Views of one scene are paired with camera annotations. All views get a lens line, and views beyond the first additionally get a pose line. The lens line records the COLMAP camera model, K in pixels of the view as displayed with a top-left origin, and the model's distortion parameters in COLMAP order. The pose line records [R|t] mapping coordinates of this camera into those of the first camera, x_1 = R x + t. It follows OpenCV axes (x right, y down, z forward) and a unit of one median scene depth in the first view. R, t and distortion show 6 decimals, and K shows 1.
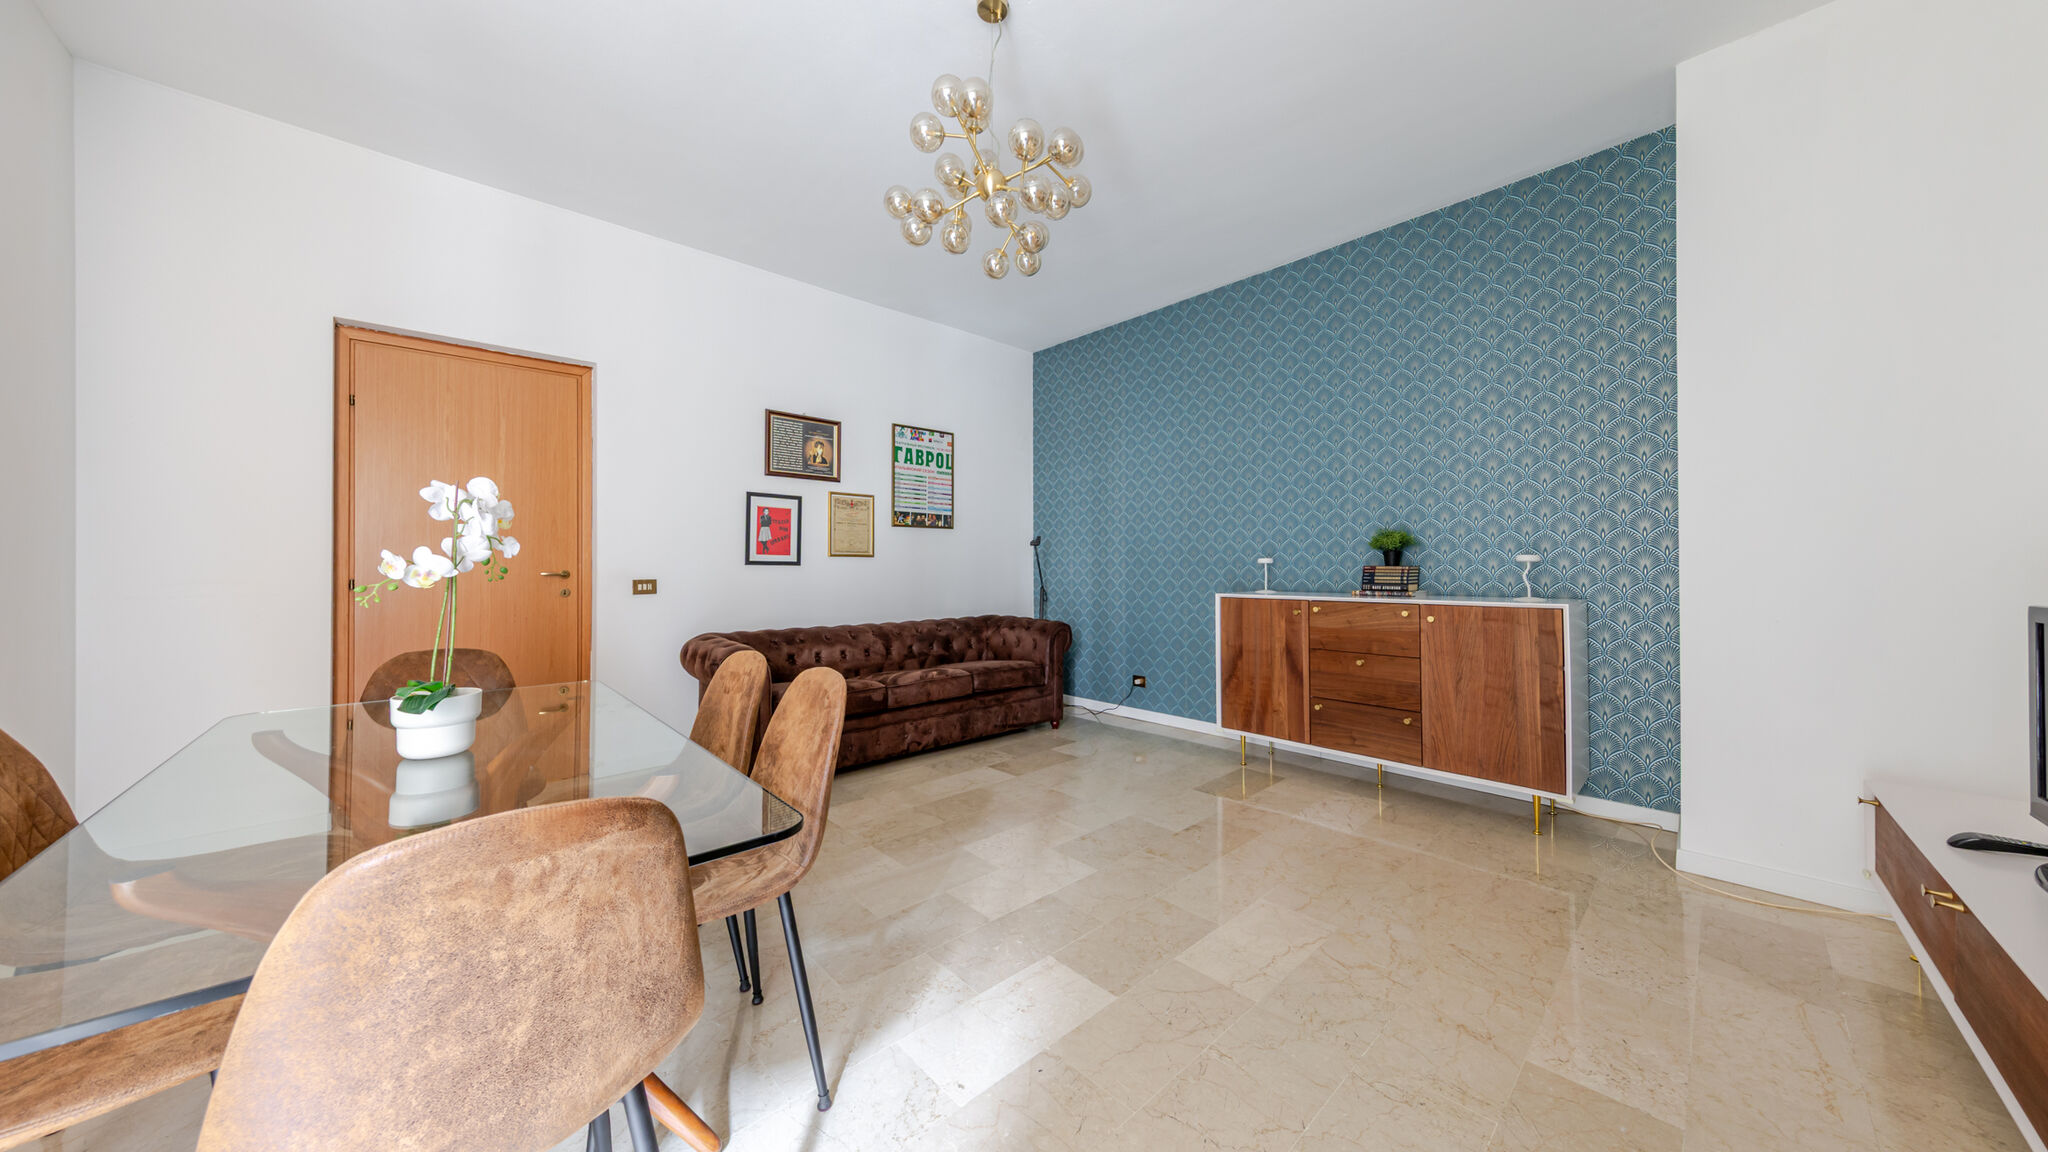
lens RADIAL K [[645.0, 0, 1031.8], [0, 645.0, 564.9], [0, 0, 1]] dist [0.008539, -0.002765]
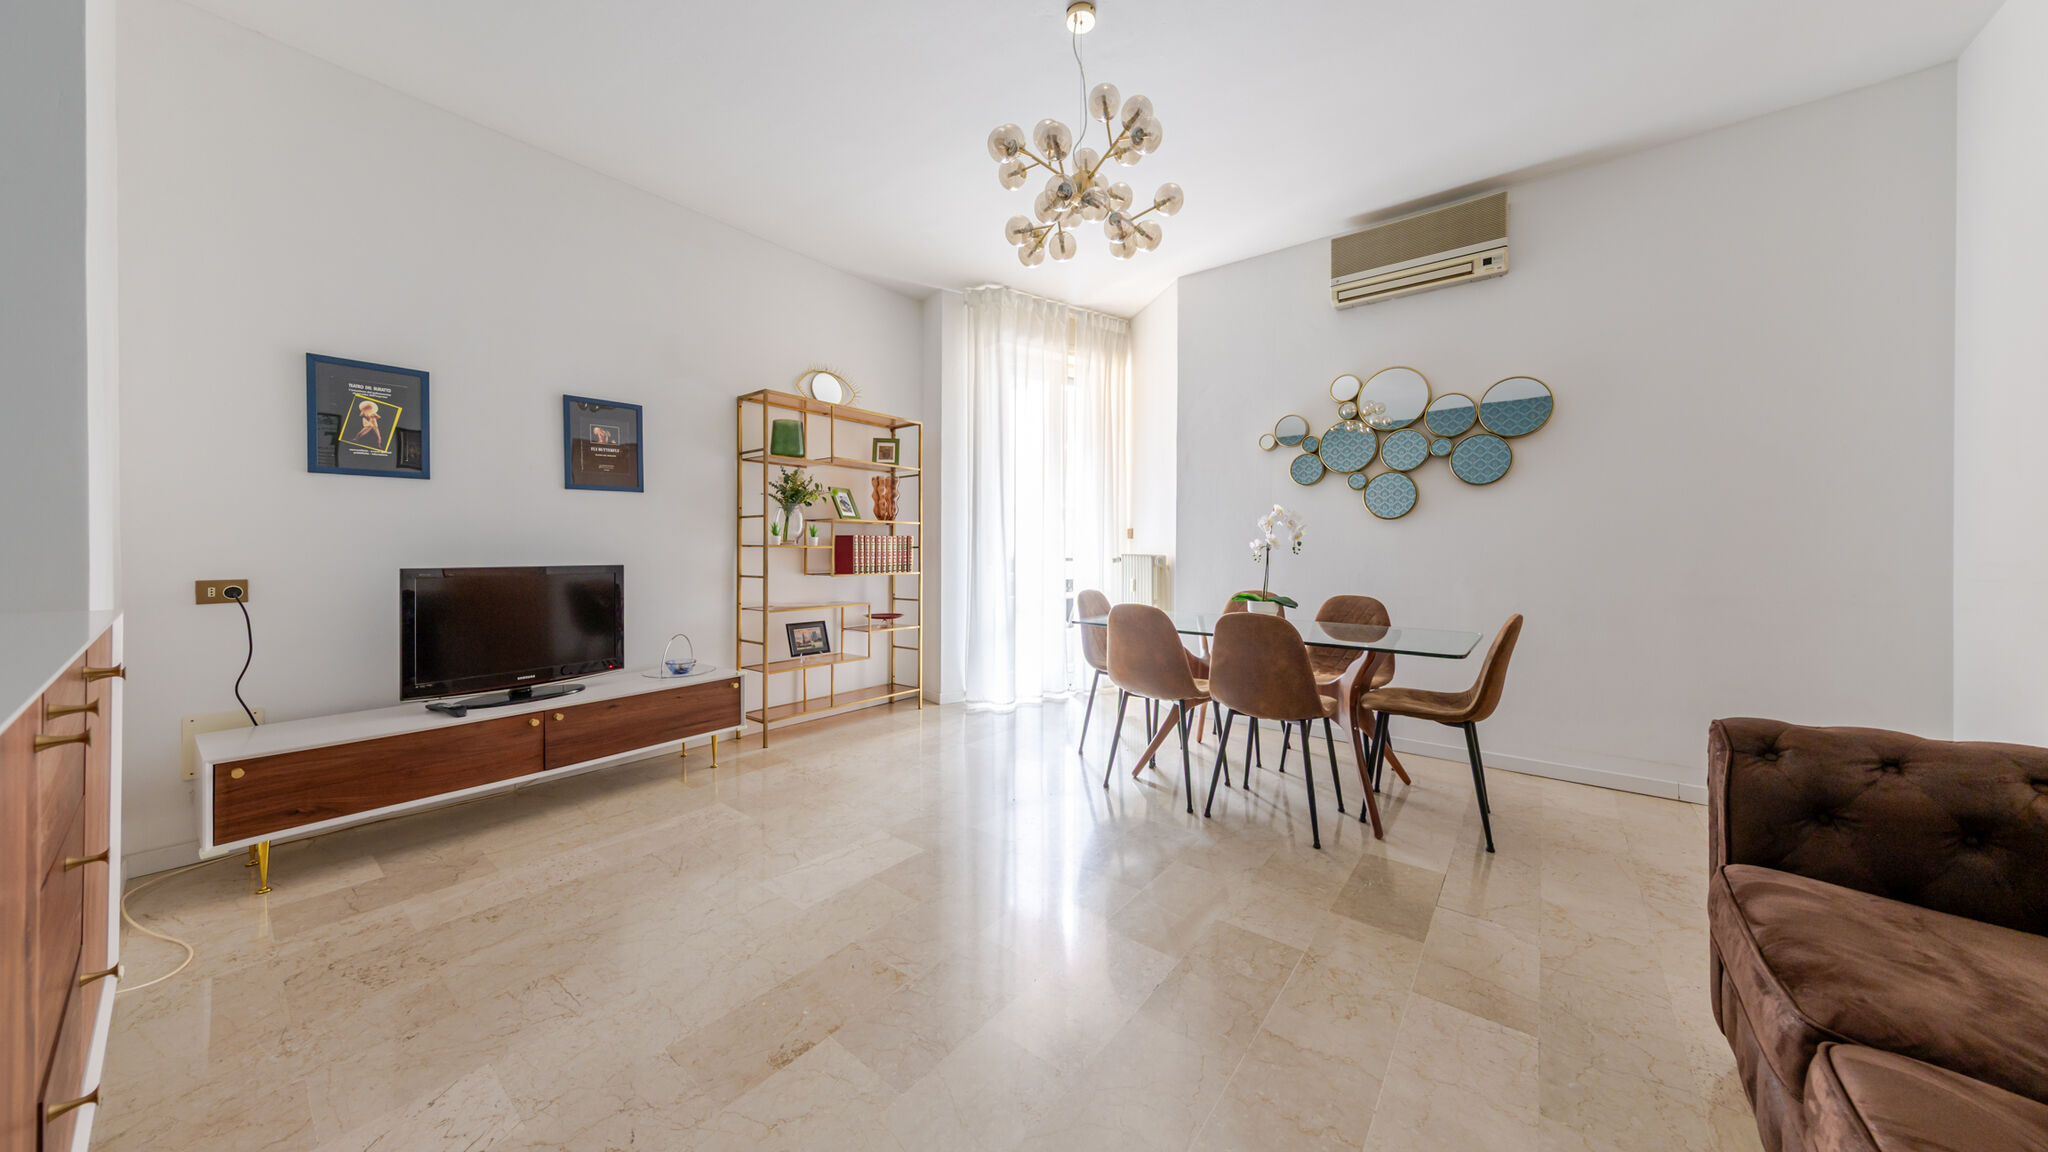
lens RADIAL K [[663.8, 0, 1020.7], [0, 663.8, 547.4], [0, 0, 1]] dist [0.011884, 0.000018]
pose [[-0.990449, 0.001077, -0.137876, 0.091906], [0.001590, 0.999992, -0.003608, 0.004179], [0.137871, -0.003793, -0.990443, 1.017081]]
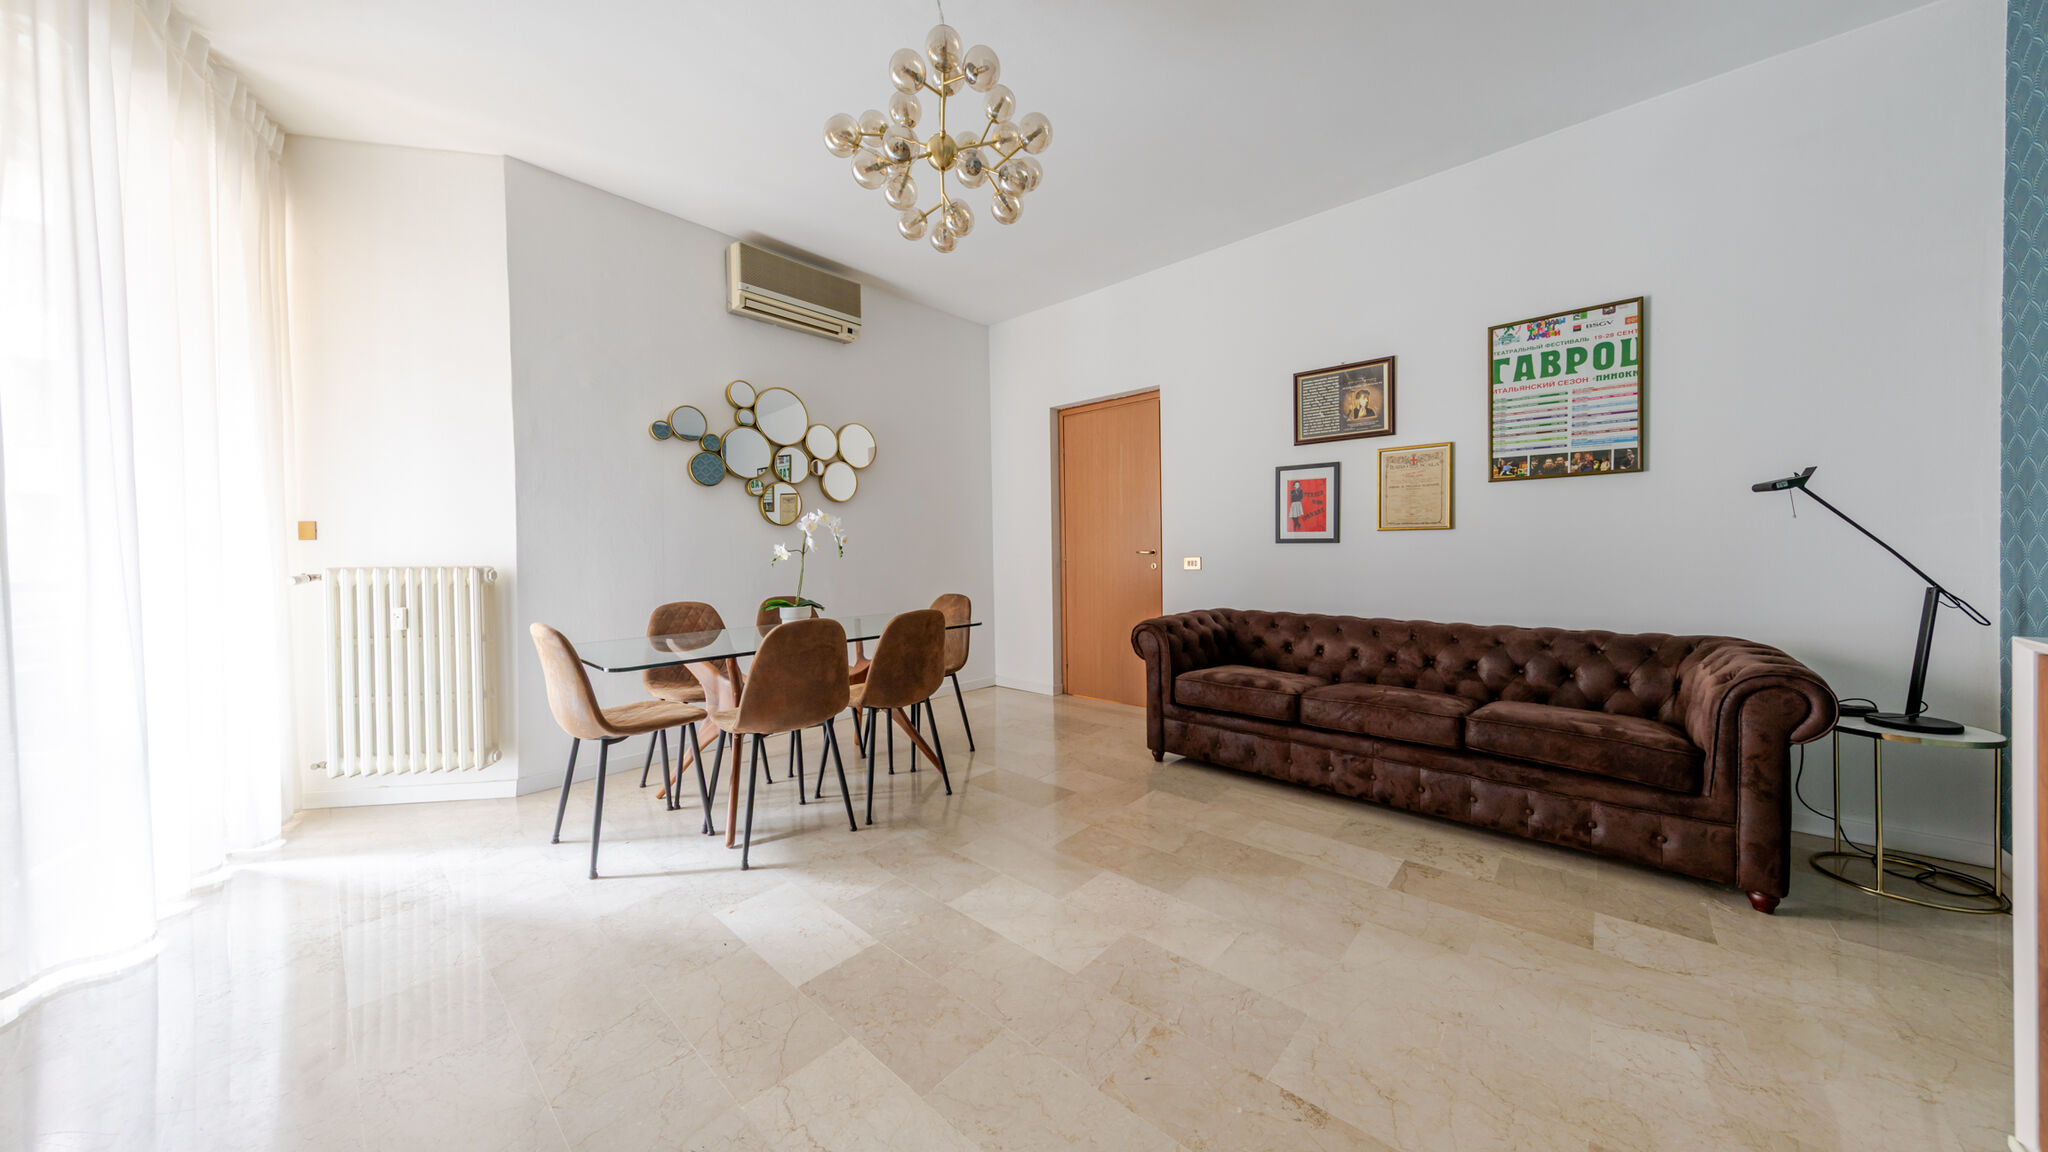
lens RADIAL K [[645.0, 0, 1031.8], [0, 645.0, 564.9], [0, 0, 1]] dist [0.008539, -0.002765]
pose [[0.097517, 0.023975, -0.994945, 0.447026], [0.014714, 0.999566, 0.025528, 0.002172], [0.995125, -0.017129, 0.097122, 0.501790]]
